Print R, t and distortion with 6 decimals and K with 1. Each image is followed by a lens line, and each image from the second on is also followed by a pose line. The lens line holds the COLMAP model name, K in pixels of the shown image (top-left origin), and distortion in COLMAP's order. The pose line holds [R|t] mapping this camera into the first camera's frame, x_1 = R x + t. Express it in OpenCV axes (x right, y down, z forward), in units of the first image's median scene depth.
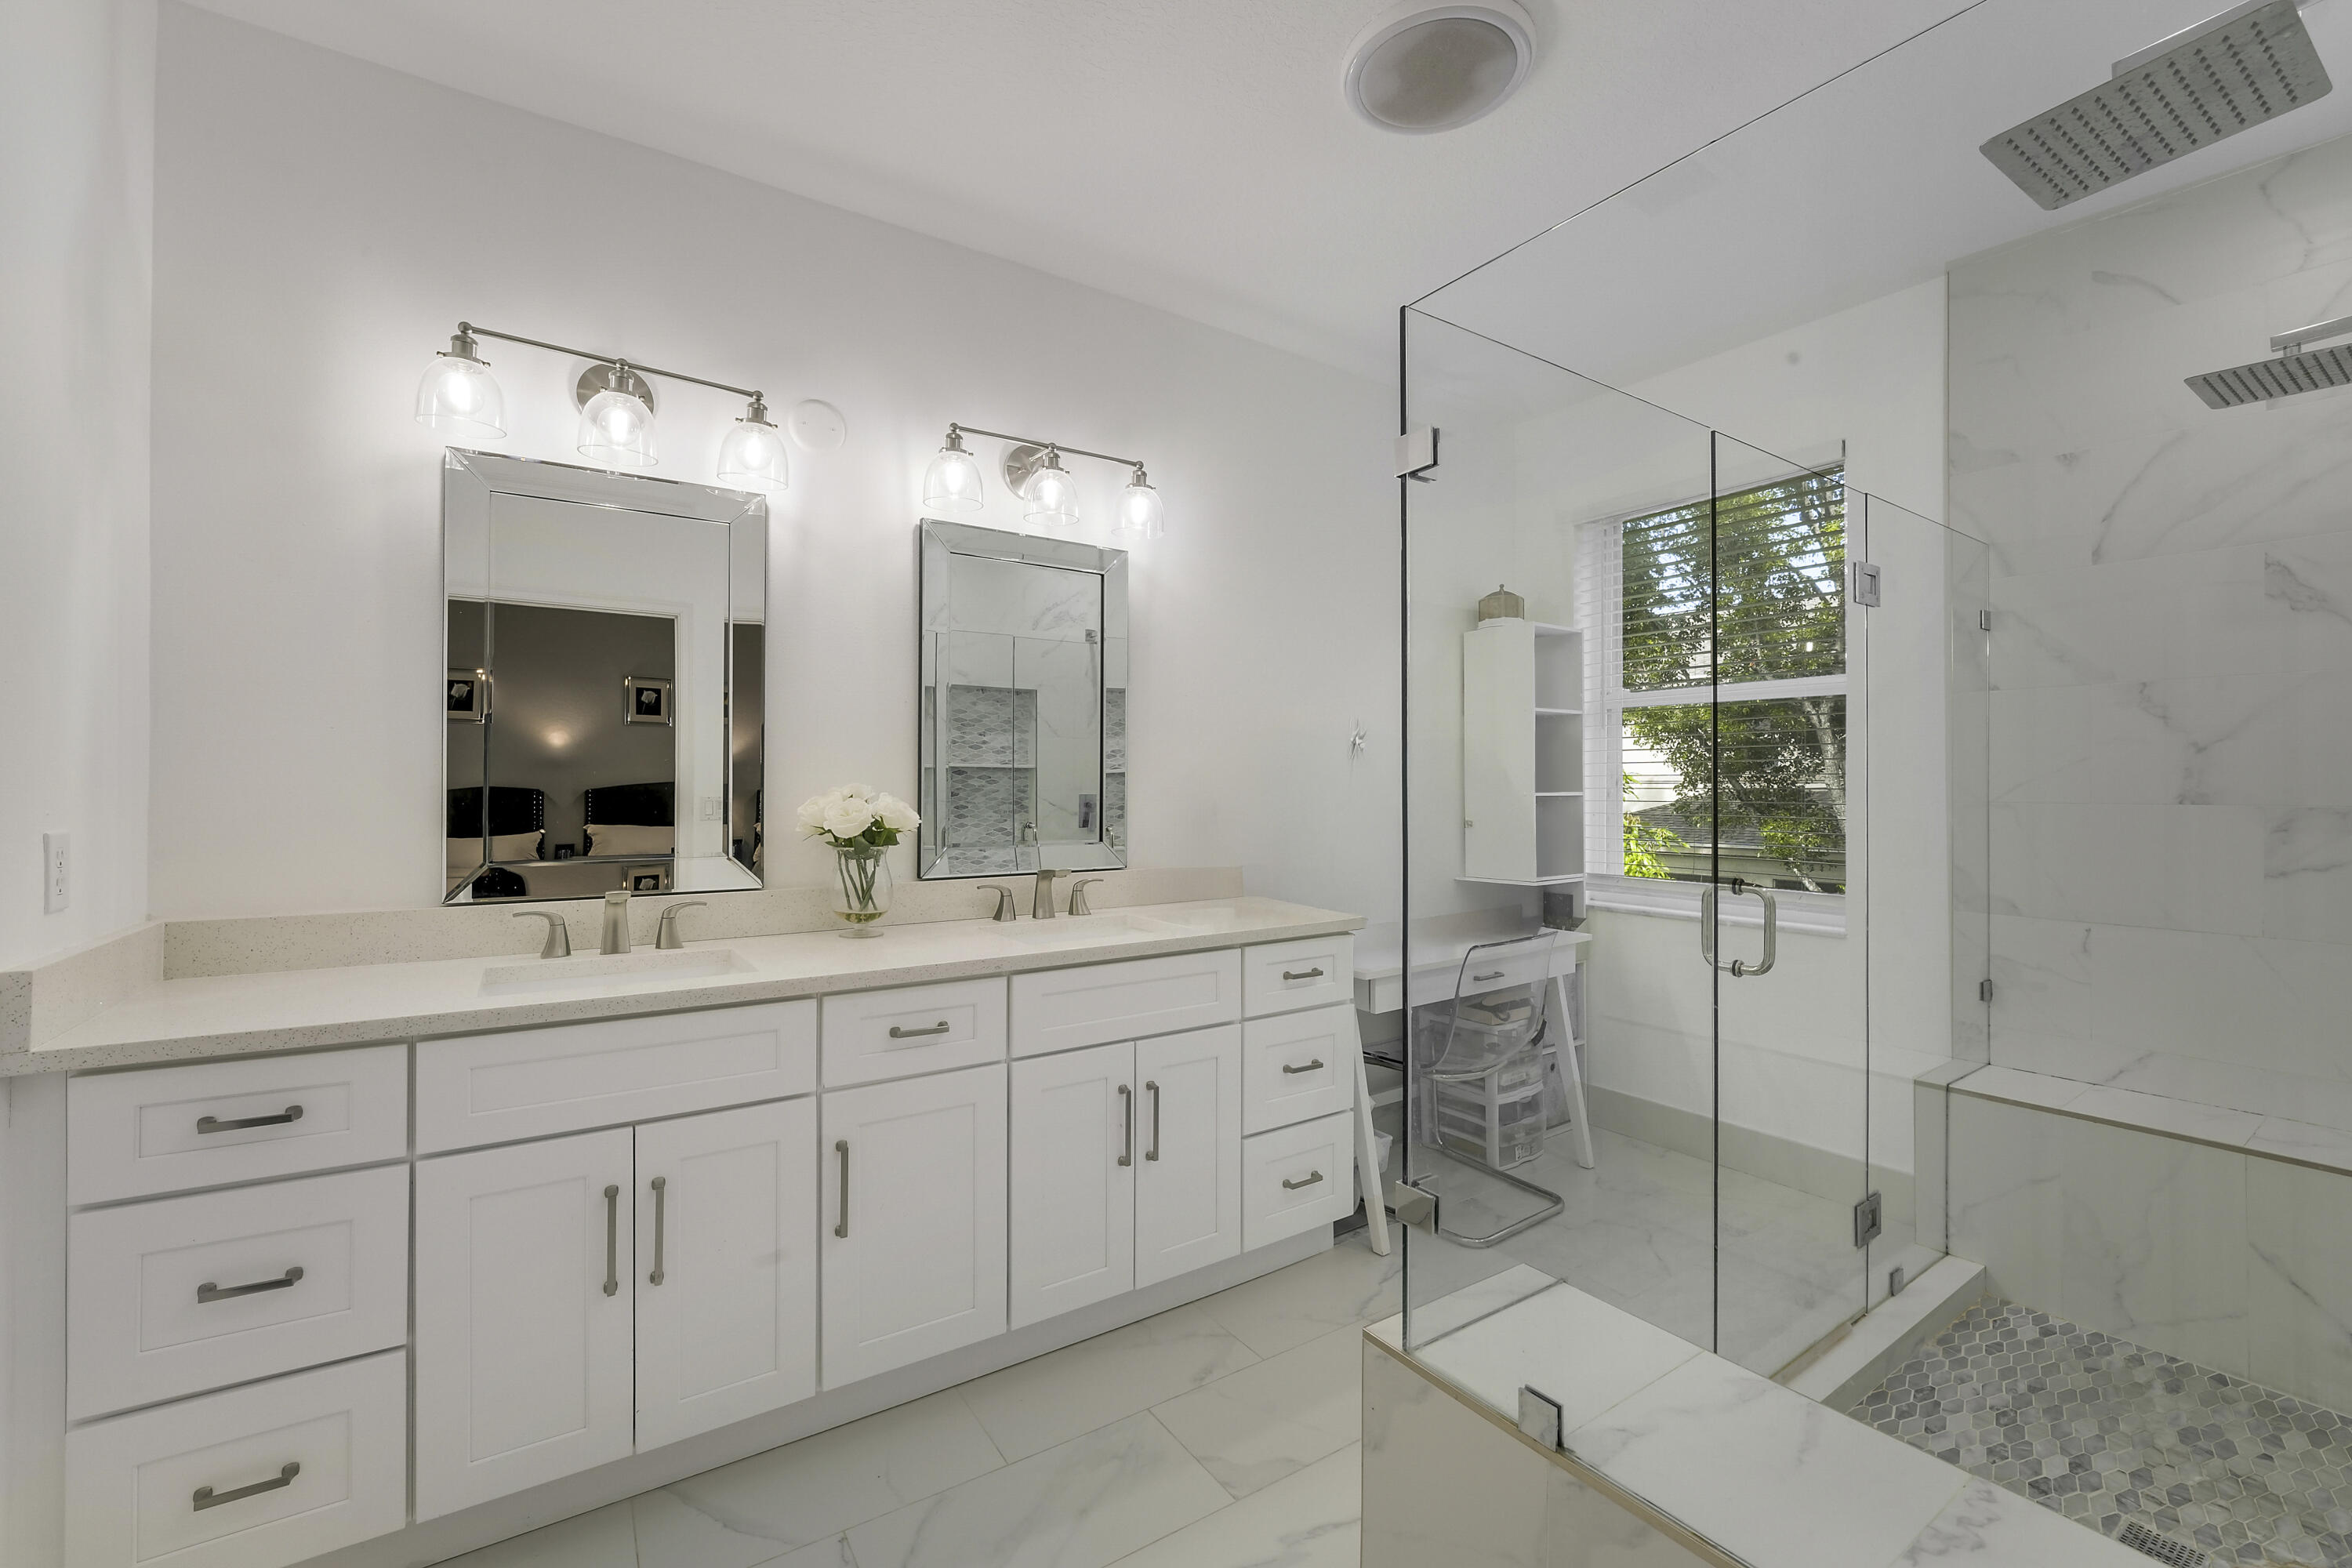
lens RADIAL K [[974.6, 0, 1168.3], [0, 974.6, 782.9], [0, 0, 1]] dist [-0.004404, -0.000180]
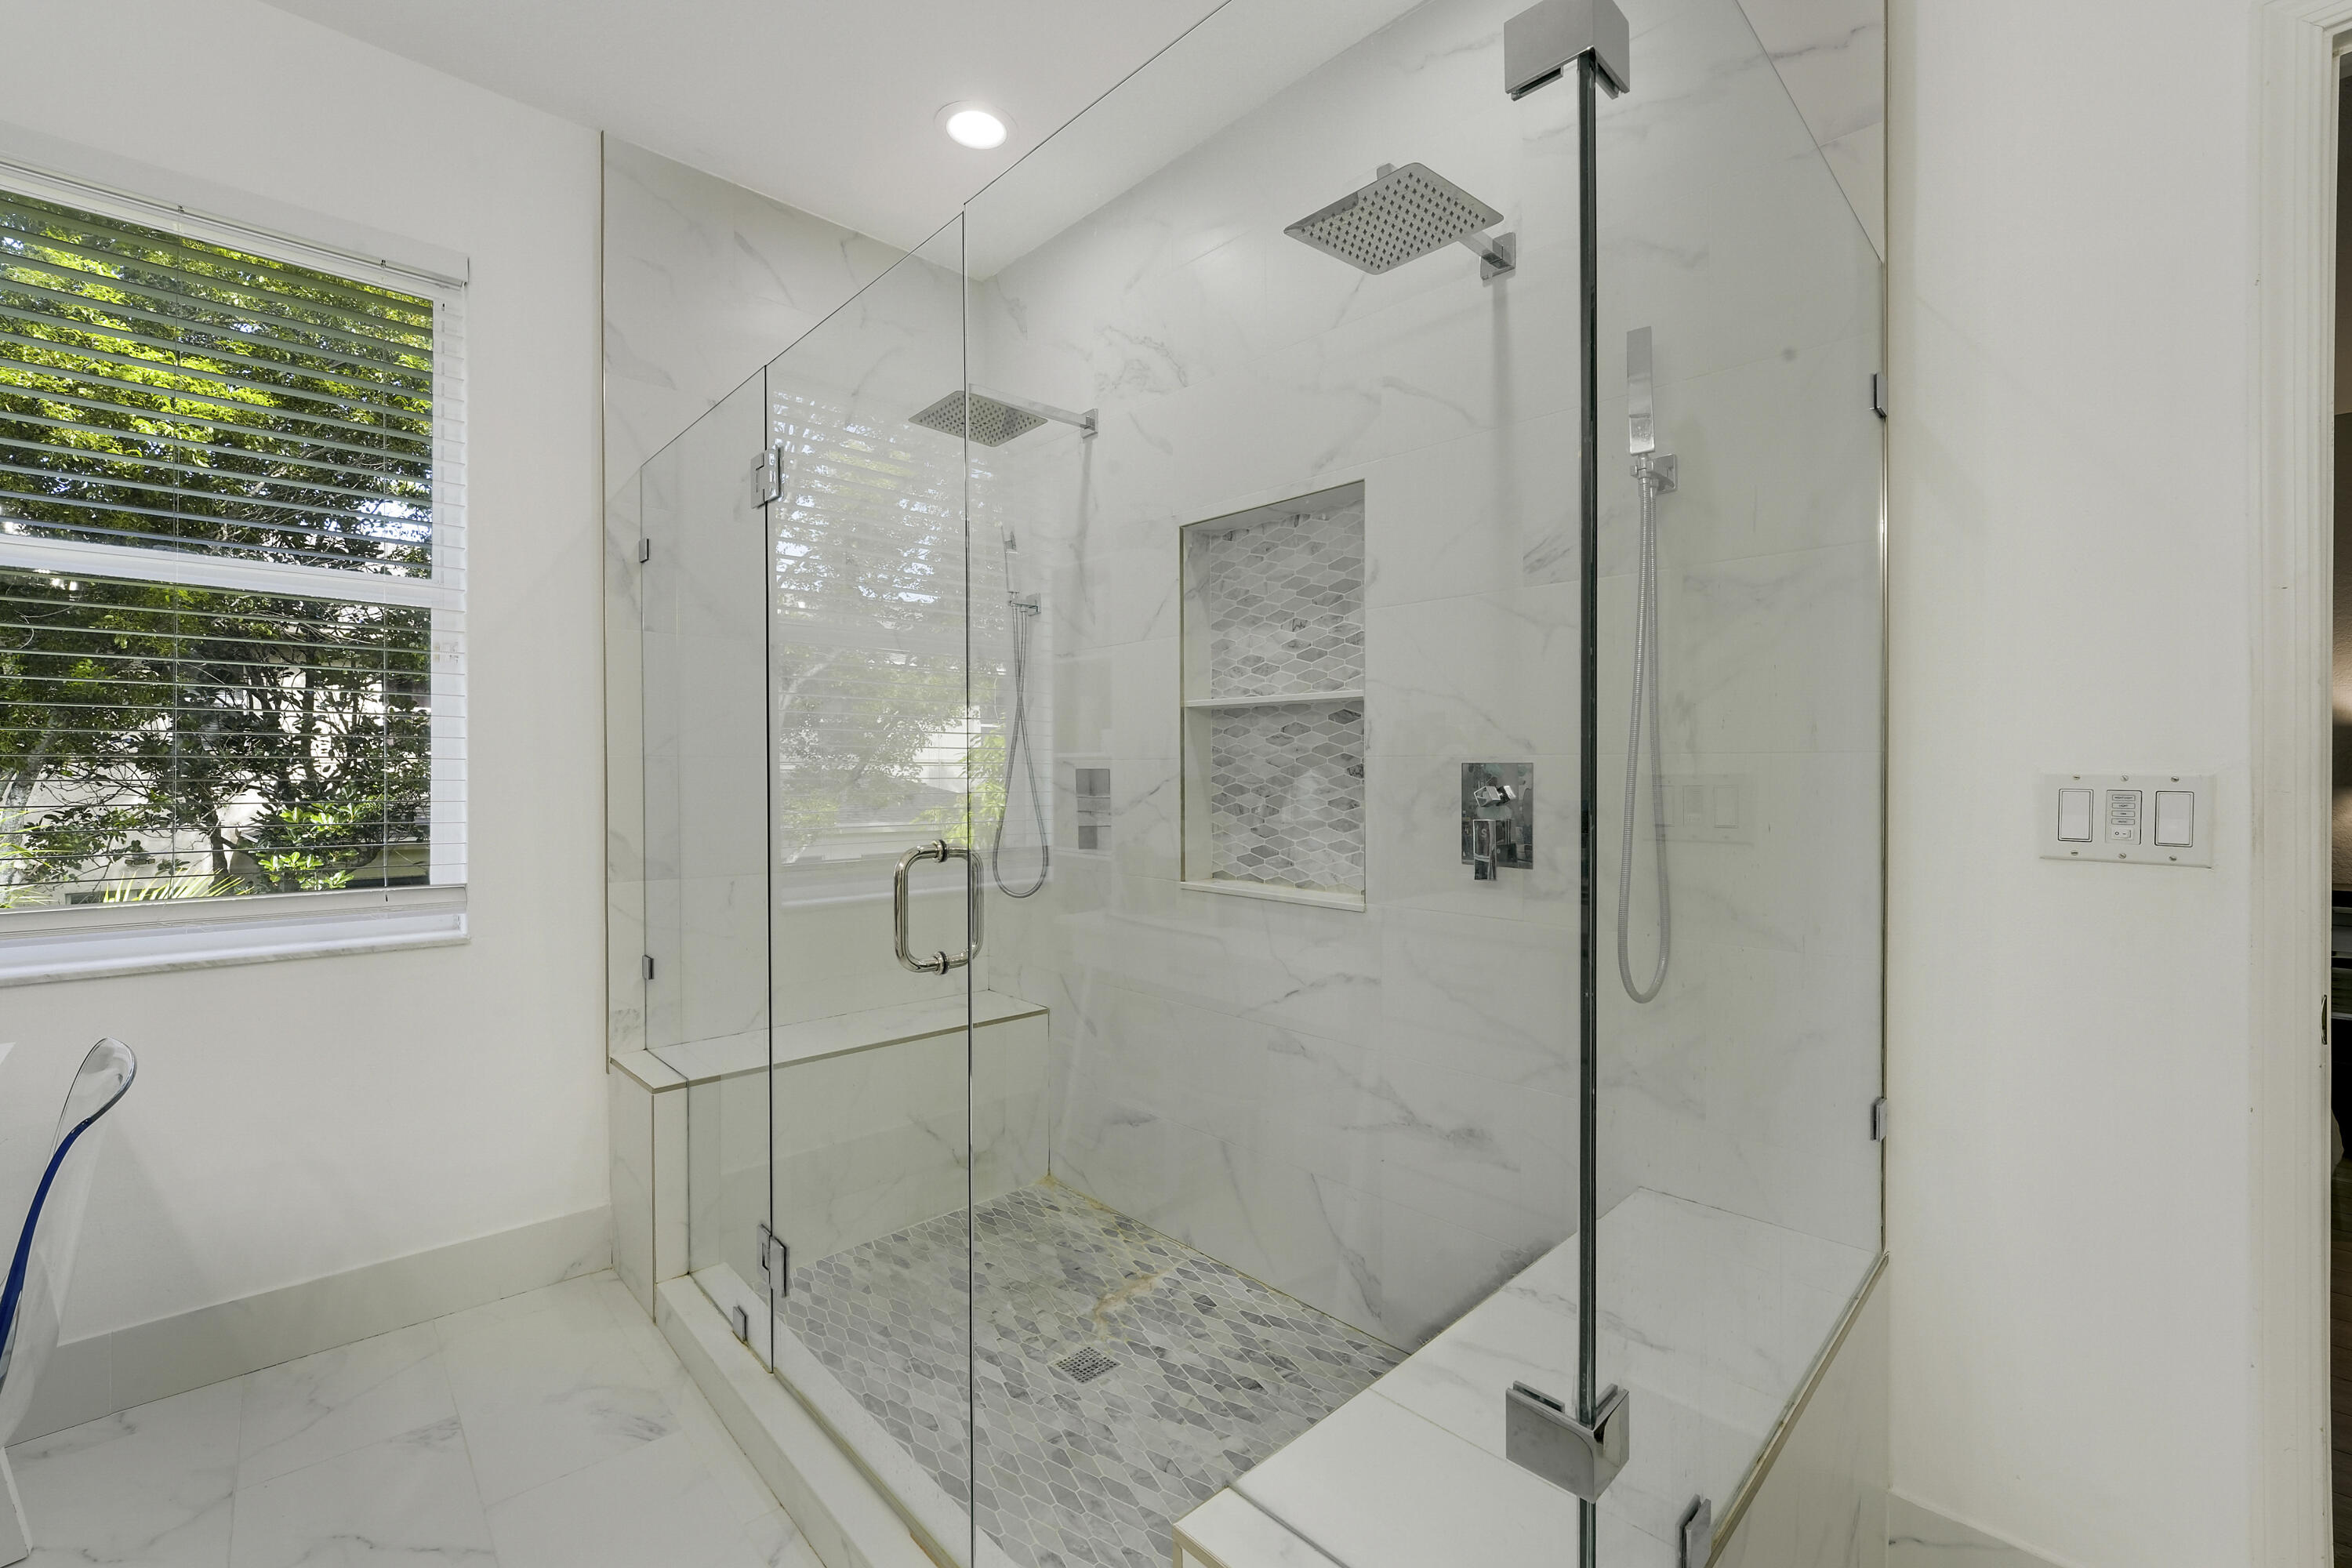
lens RADIAL K [[974.6, 0, 1171.2], [0, 974.6, 776.5], [0, 0, 1]] dist [-0.004404, -0.000180]
pose [[-0.146959, -0.000482, 0.989143, -0.141561], [0.001479, 0.999999, 0.000707, 0.051109], [-0.989142, 0.001567, -0.146958, 0.850279]]
